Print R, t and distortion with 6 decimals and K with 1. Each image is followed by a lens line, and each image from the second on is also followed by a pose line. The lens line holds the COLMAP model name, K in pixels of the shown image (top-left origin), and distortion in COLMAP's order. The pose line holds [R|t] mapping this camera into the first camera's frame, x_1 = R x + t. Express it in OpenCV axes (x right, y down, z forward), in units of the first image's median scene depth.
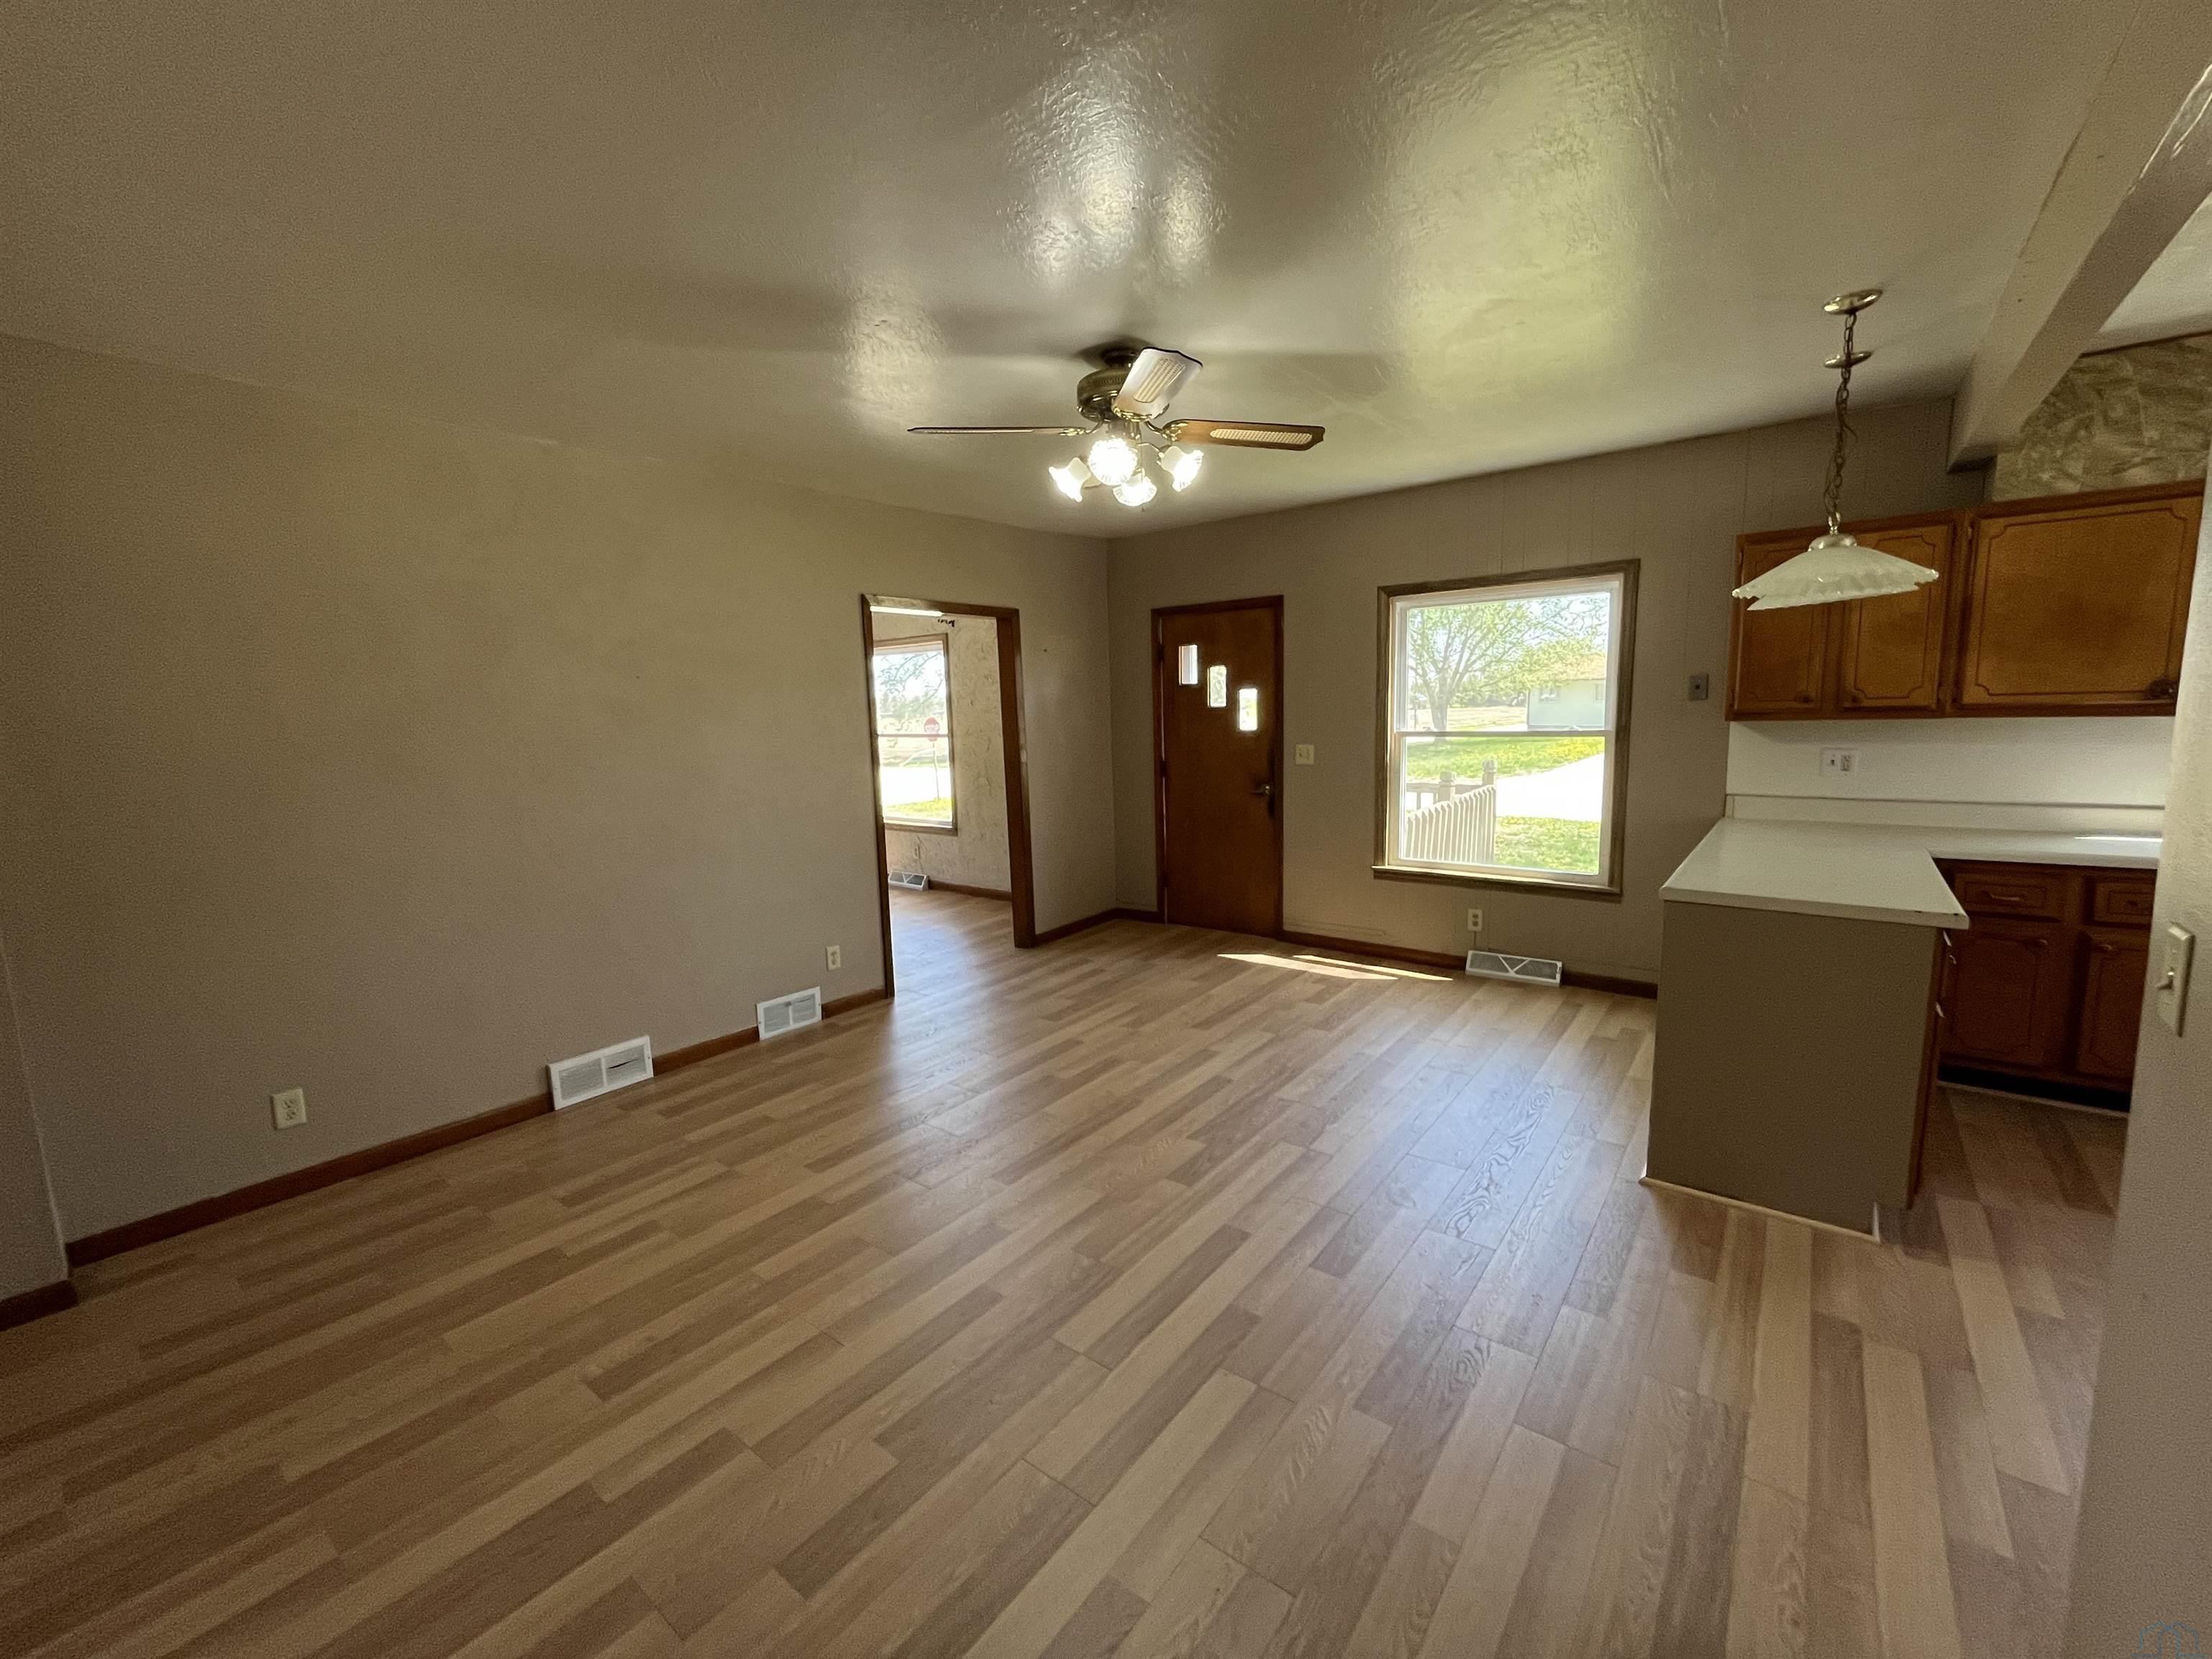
lens RADIAL K [[903.0, 0, 1098.2], [0, 903.0, 835.3], [0, 0, 1]] dist [-0.006235, 0.000657]
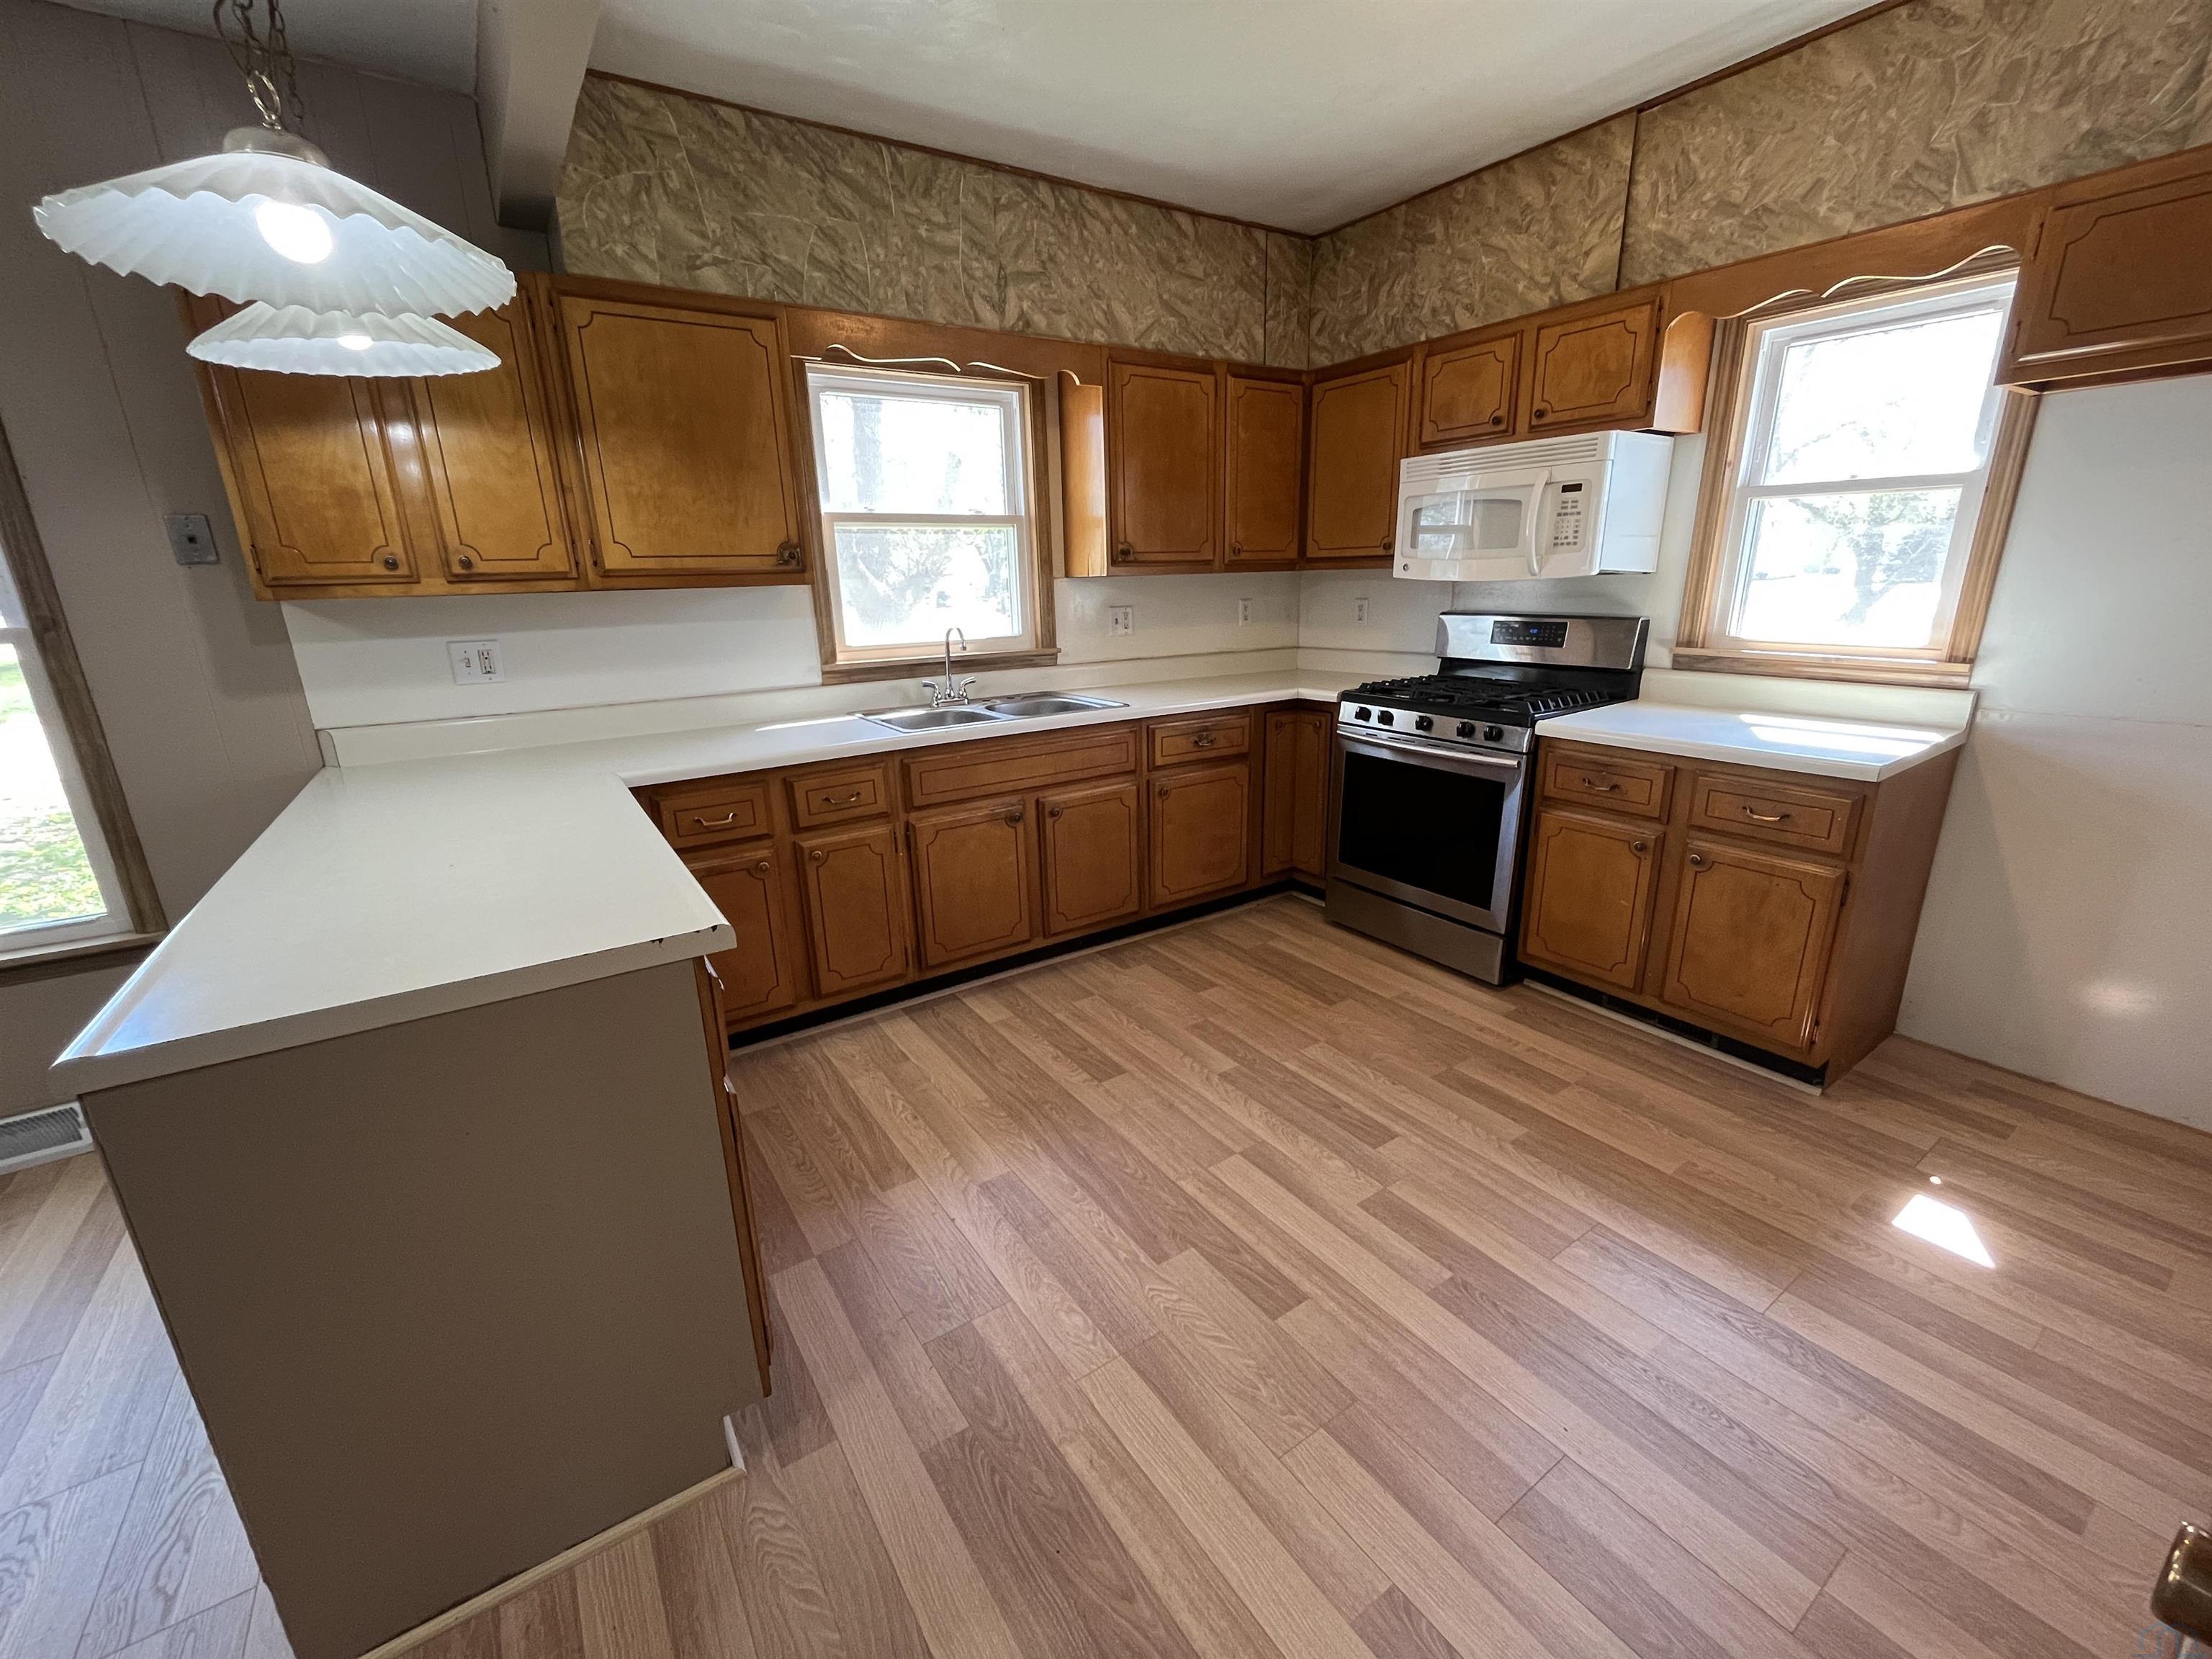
lens RADIAL K [[903.0, 0, 1105.4], [0, 903.0, 836.3], [0, 0, 1]] dist [-0.006235, 0.000657]
pose [[0.299944, -0.244026, 0.922217, 0.381359], [0.149496, 0.966808, 0.207203, -0.029012], [-0.942170, 0.075718, 0.326470, 0.423284]]
